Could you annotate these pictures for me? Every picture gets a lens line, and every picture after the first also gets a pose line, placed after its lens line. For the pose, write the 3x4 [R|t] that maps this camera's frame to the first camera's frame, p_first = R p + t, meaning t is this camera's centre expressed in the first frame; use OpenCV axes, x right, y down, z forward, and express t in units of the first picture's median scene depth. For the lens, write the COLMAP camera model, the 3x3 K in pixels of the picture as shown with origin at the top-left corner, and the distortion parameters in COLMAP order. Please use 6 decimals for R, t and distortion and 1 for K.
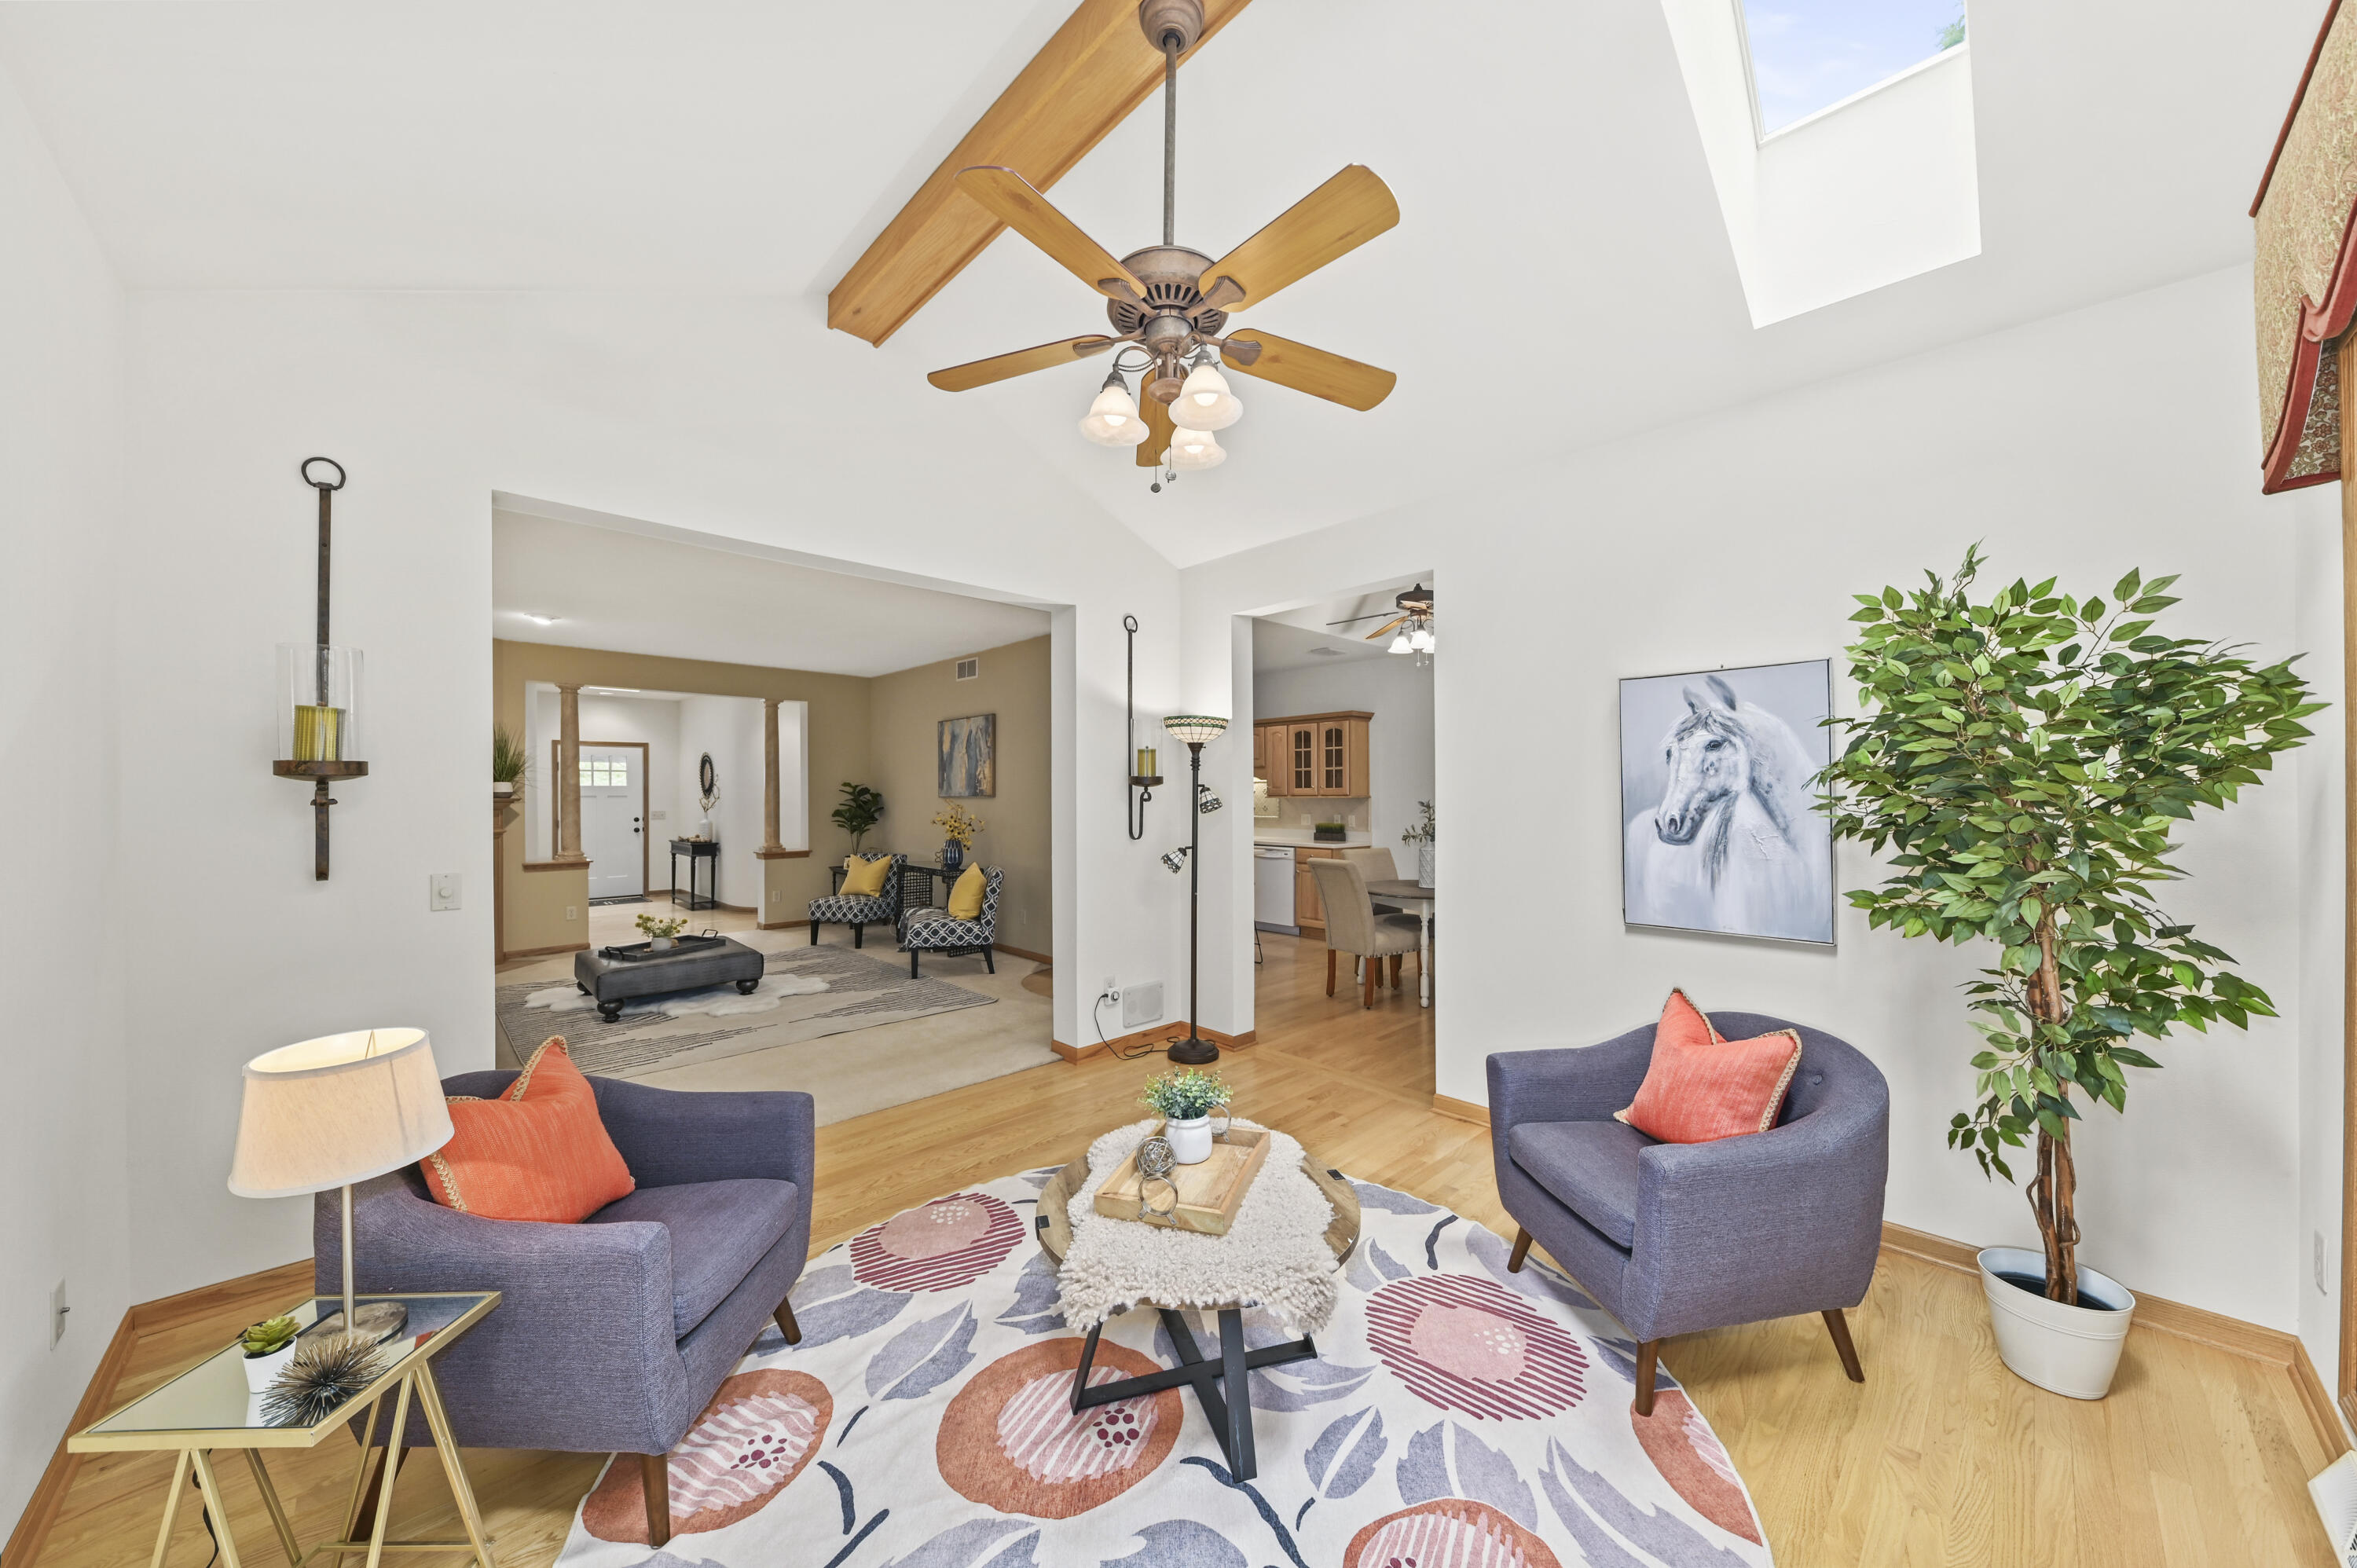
lens RADIAL K [[812.6, 0, 1187.3], [0, 812.6, 790.5], [0, 0, 1]] dist [0.000197, -0.002376]
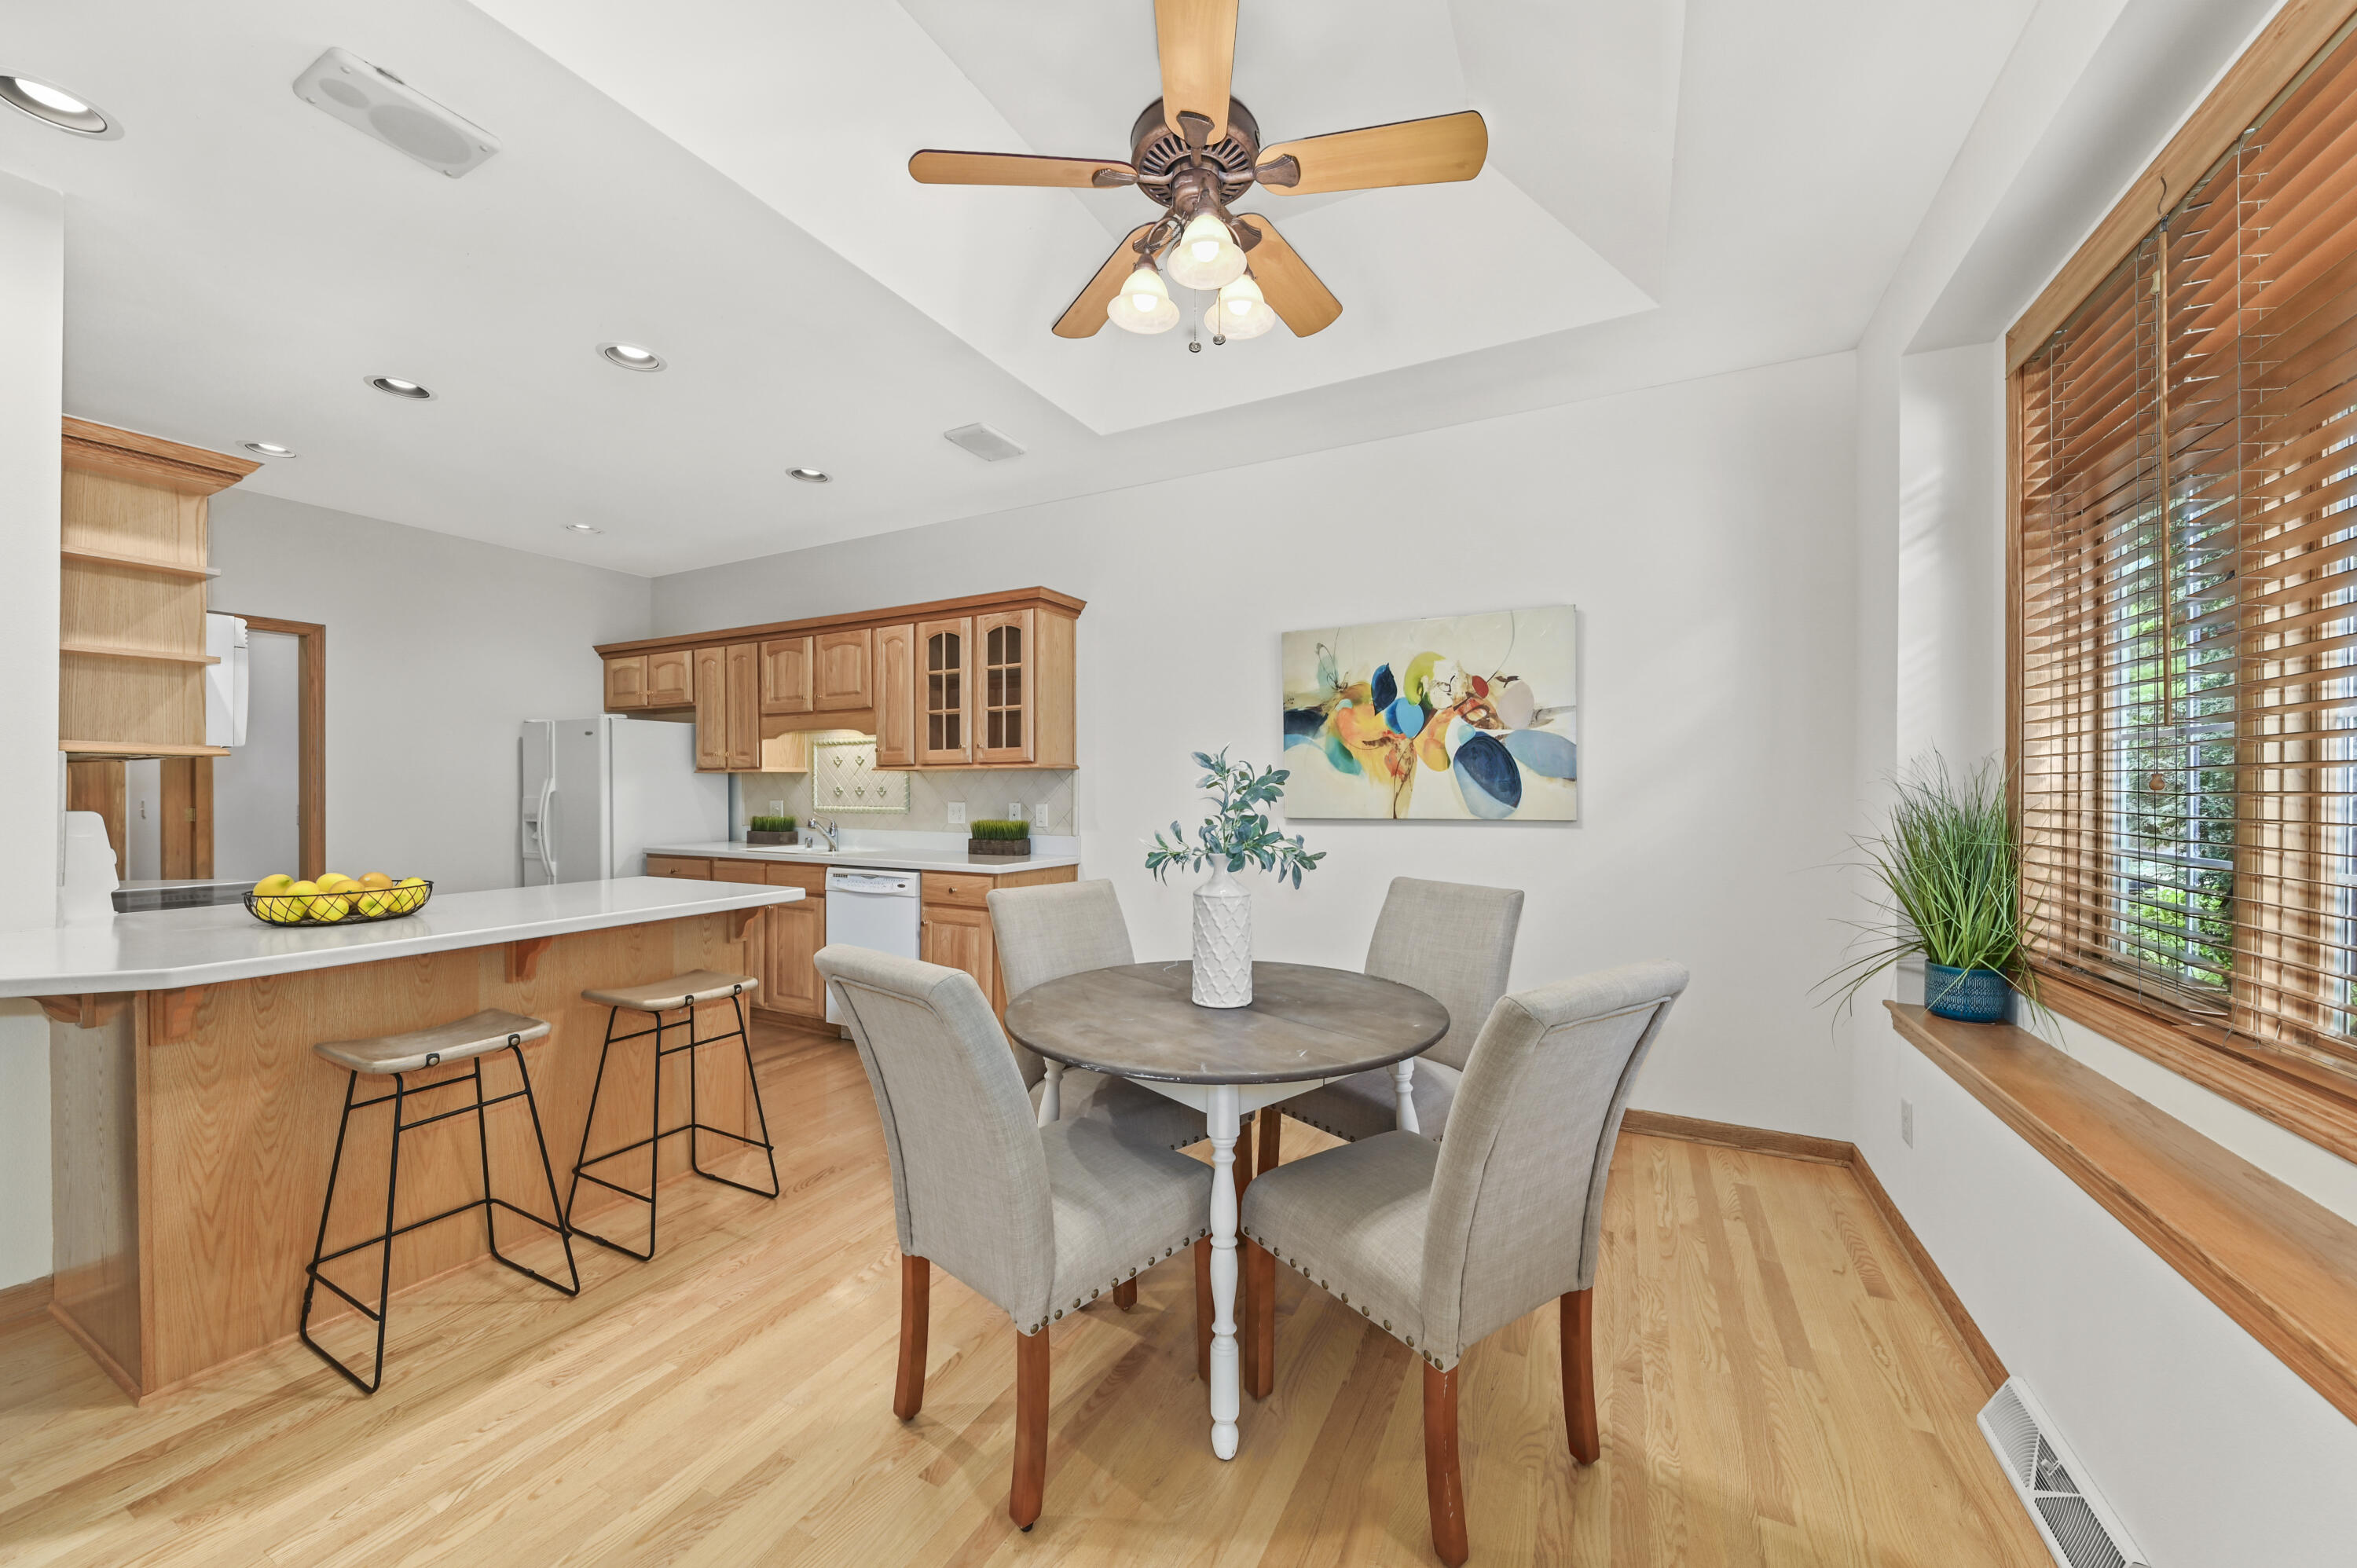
lens RADIAL K [[870.0, 0, 1183.2], [0, 870.0, 785.0], [0, 0, 1]] dist [0.008652, -0.005352]
pose [[0.950348, 0.003148, 0.311173, 0.133716], [-0.003099, 0.999995, -0.000652, 0.021051], [-0.311173, -0.000344, 0.950353, 0.525261]]
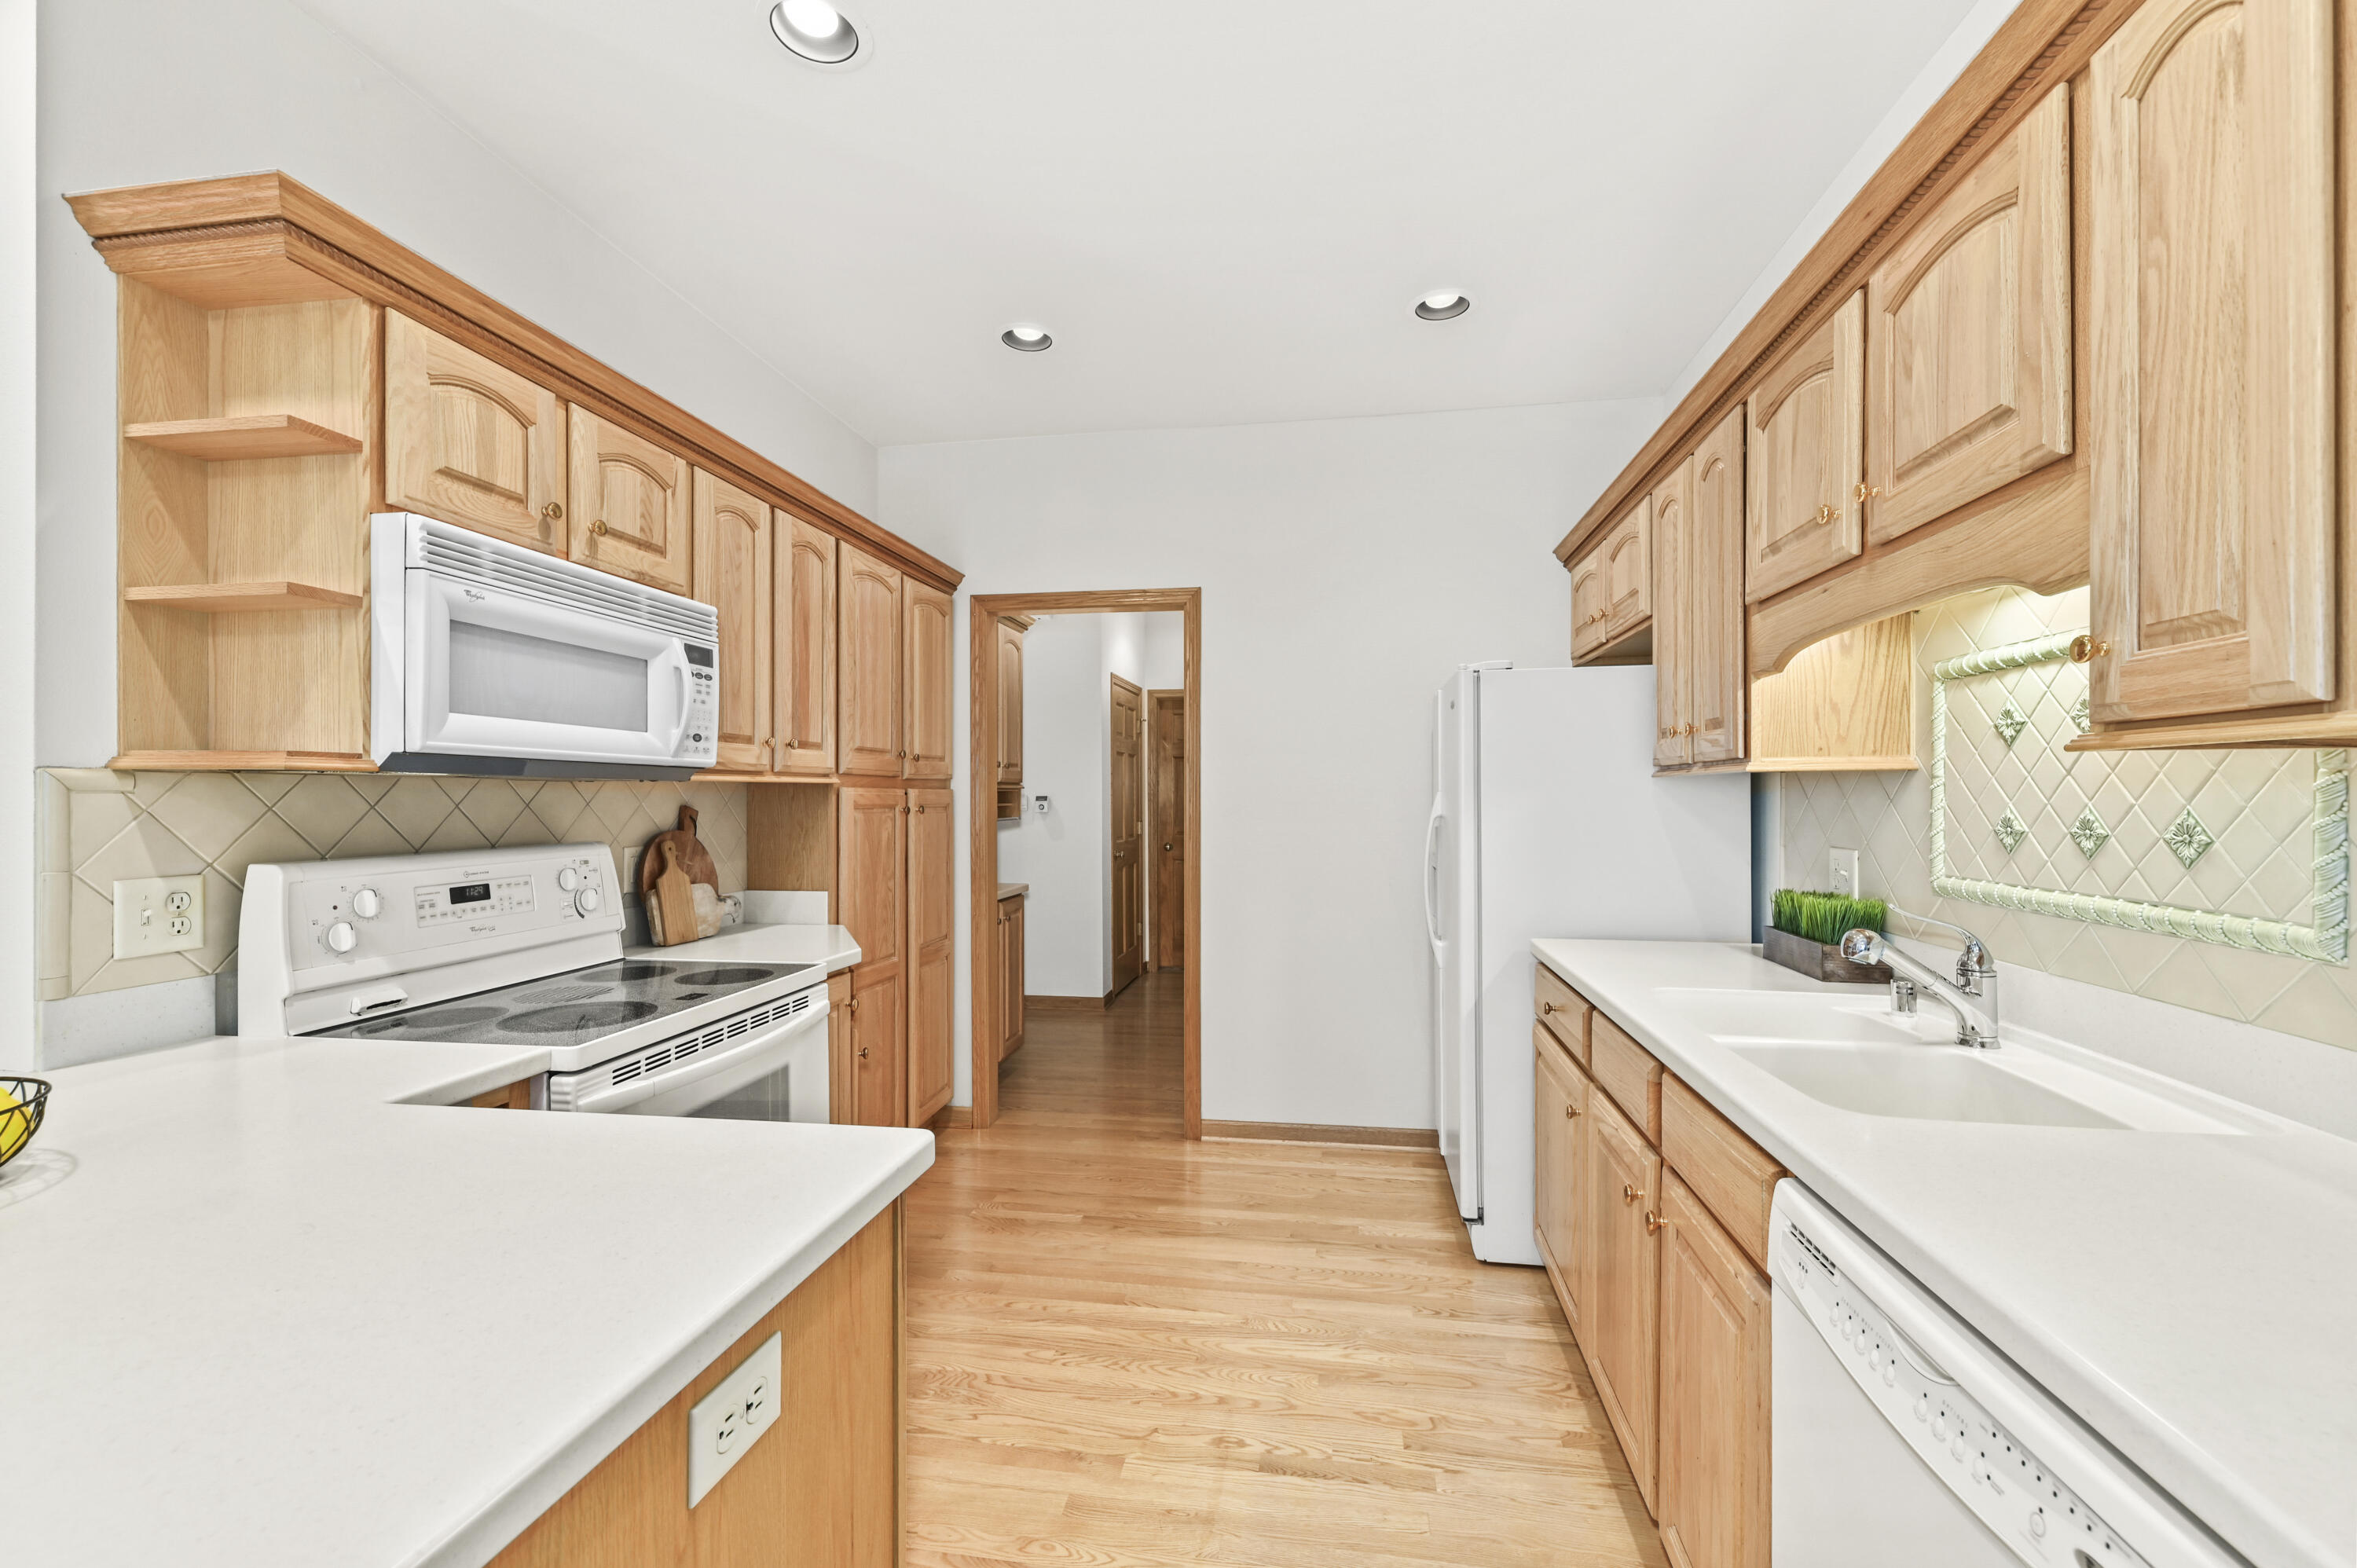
lens RADIAL K [[972.4, 0, 1179.7], [0, 972.4, 795.2], [0, 0, 1]] dist [-0.000982, -0.000112]
pose [[0.591011, 0.000485, -0.806663, 0.155968], [0.003112, 0.999991, 0.002881, 0.016808], [0.806658, -0.004213, 0.591004, 1.001831]]
